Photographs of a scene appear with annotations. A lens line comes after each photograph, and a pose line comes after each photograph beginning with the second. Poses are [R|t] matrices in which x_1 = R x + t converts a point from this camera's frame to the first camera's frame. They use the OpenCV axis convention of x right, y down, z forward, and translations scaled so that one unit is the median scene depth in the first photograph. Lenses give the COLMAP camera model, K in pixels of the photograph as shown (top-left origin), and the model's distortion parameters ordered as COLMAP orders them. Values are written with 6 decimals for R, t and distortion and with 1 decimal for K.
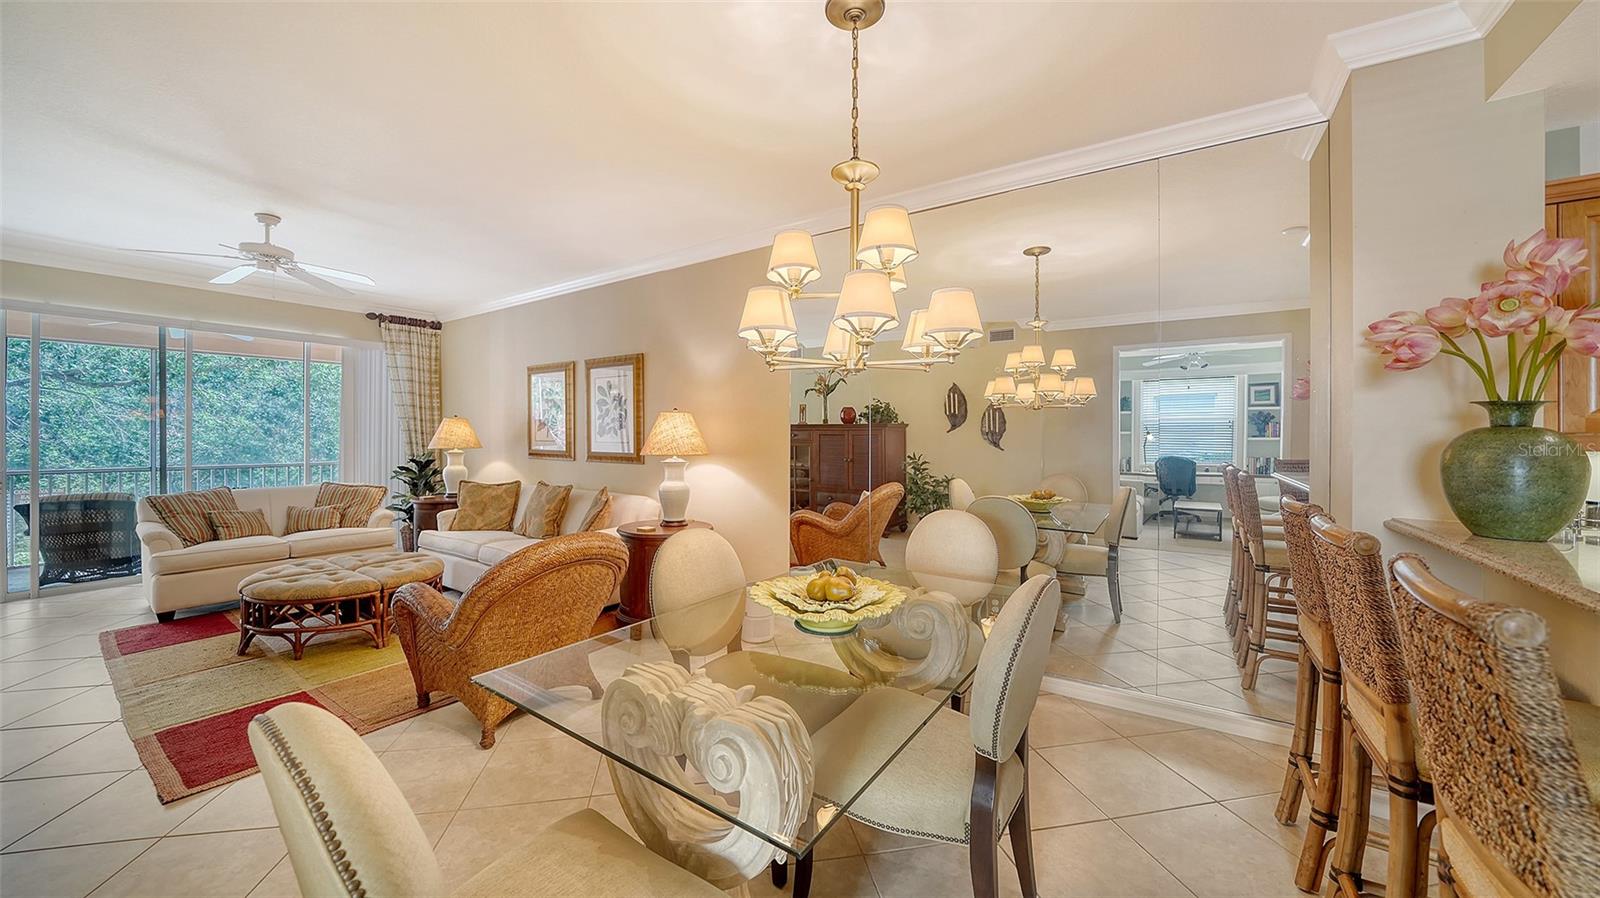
lens RADIAL K [[556.5, 0, 820.3], [0, 556.5, 434.5], [0, 0, 1]] dist [-0.010599, -0.007085]
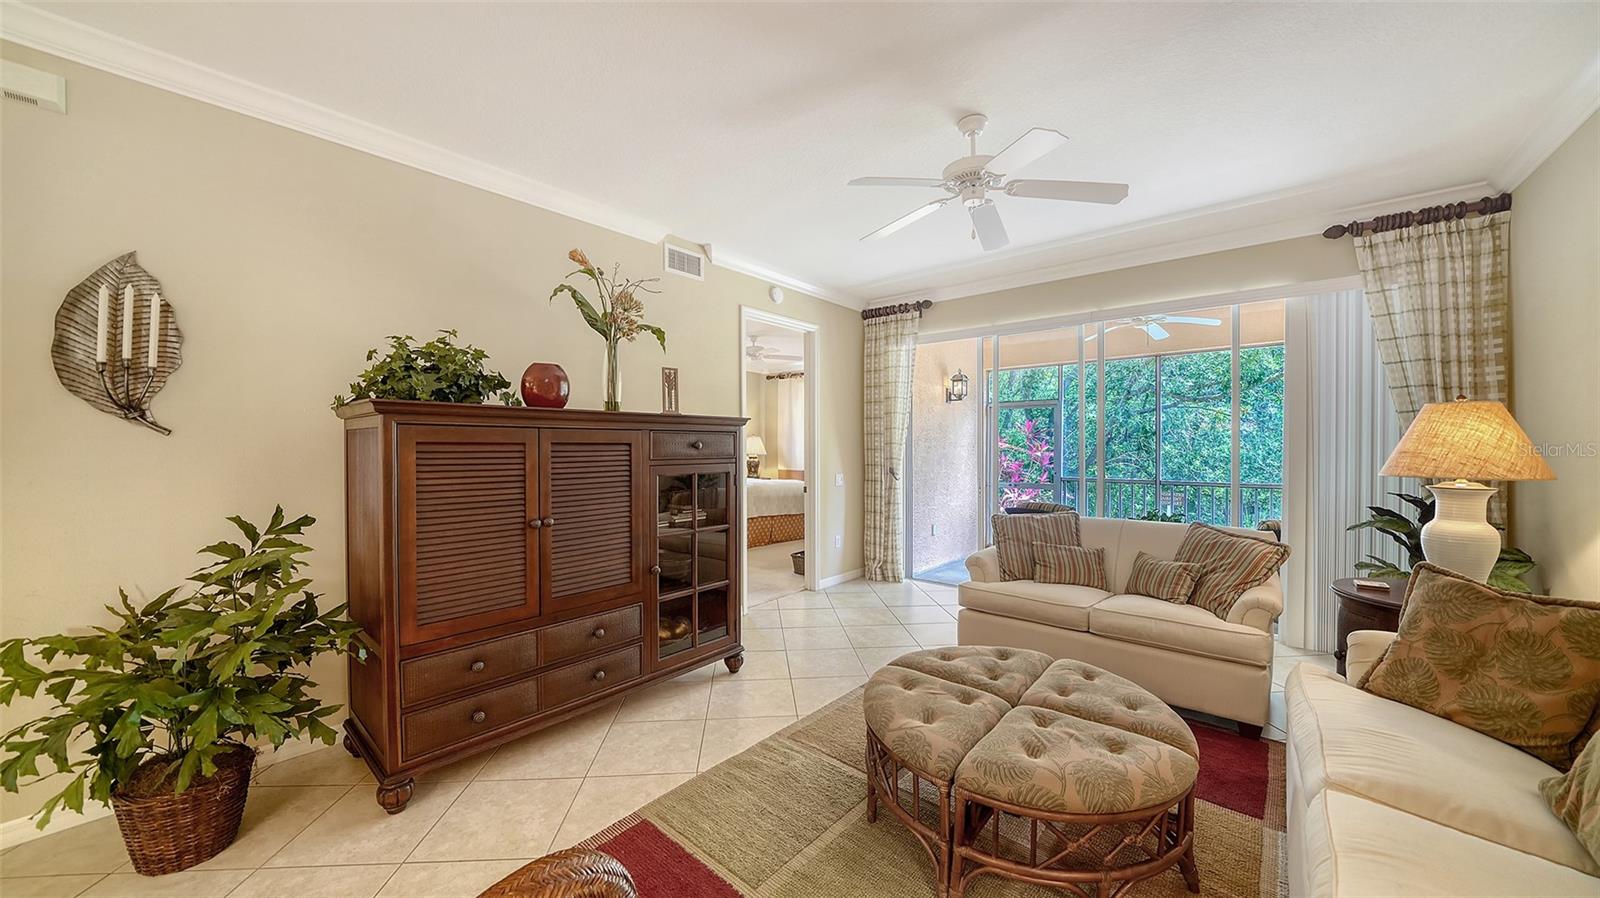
lens RADIAL K [[572.2, 0, 778.1], [0, 572.2, 449.9], [0, 0, 1]] dist [-0.016993, 0.000025]
pose [[-0.139671, -0.000239, -0.990198, -0.216650], [0.005417, 0.999985, -0.001006, 0.002959], [0.990183, -0.005505, -0.139668, 0.644046]]
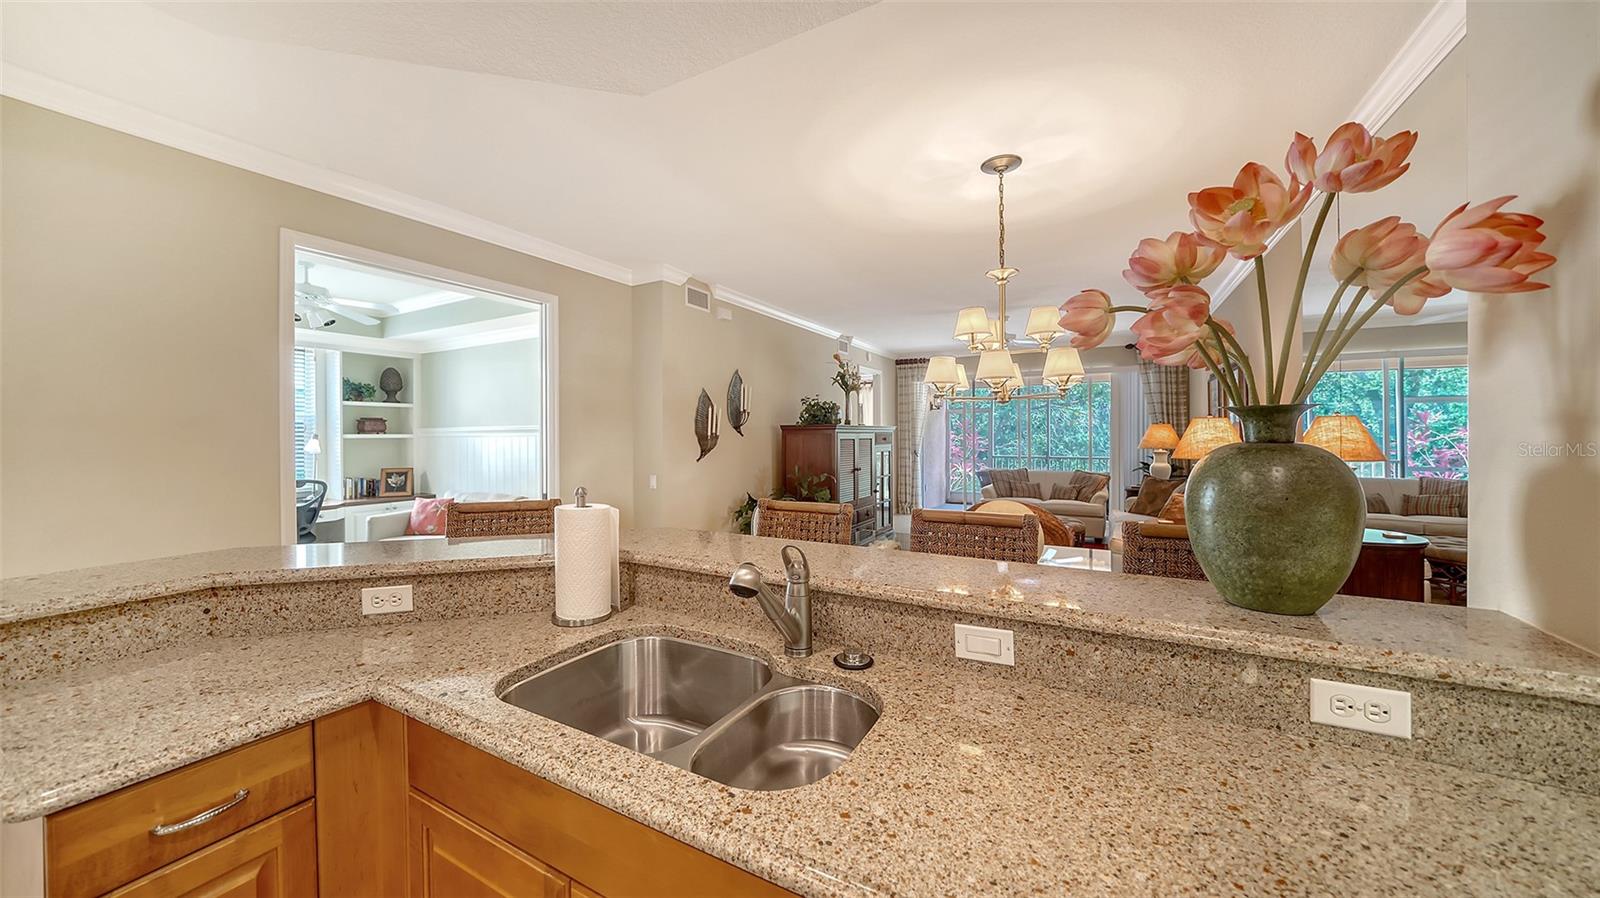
lens RADIAL K [[567.5, 0, 778.4], [0, 567.5, 442.5], [0, 0, 1]] dist [0.000045, 0.000036]
pose [[0.046086, 0.005457, -0.998923, 0.607207], [0.013620, 0.999889, 0.006091, -0.007947], [0.998845, -0.013886, 0.046006, 0.128799]]
